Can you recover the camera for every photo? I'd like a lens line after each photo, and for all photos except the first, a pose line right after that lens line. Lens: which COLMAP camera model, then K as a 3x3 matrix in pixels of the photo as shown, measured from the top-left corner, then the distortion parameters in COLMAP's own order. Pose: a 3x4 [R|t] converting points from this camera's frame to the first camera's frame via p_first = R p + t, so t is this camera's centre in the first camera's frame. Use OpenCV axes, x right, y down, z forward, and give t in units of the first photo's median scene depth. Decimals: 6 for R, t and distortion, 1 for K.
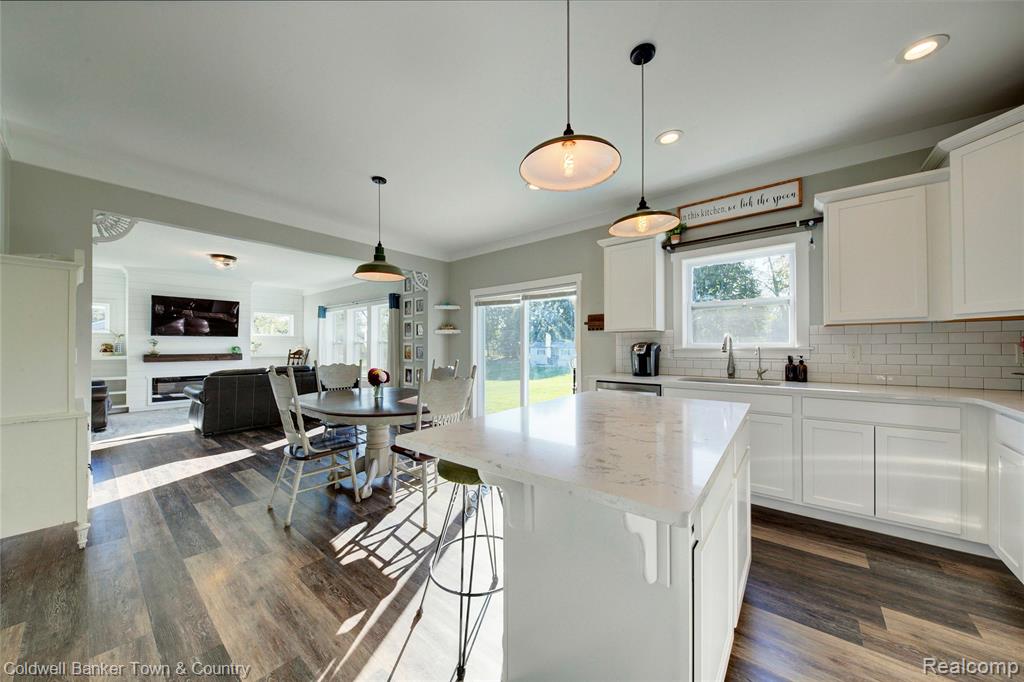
lens RADIAL K [[353.6, 0, 511.8], [0, 353.6, 346.8], [0, 0, 1]] dist [-0.001801, -0.000268]
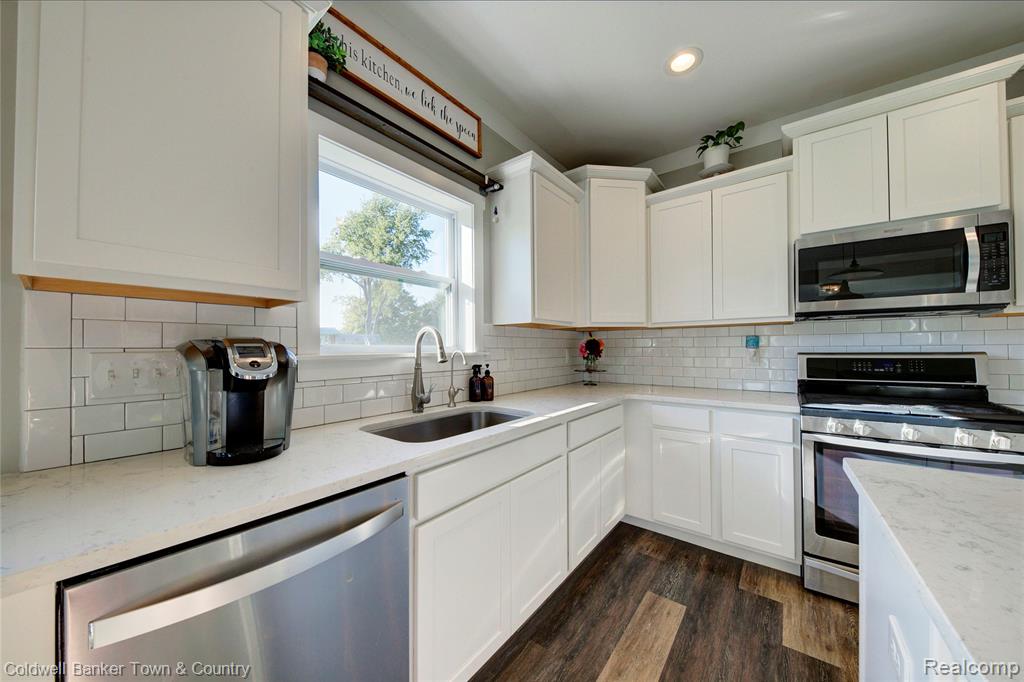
lens RADIAL K [[353.6, 0, 510.0], [0, 353.6, 343.7], [0, 0, 1]] dist [-0.001801, -0.000268]
pose [[-0.020149, 0.008836, 0.999758, 0.053266], [0.000363, 0.999961, -0.008830, -0.005059], [-0.999797, 0.000185, -0.020151, 0.535529]]
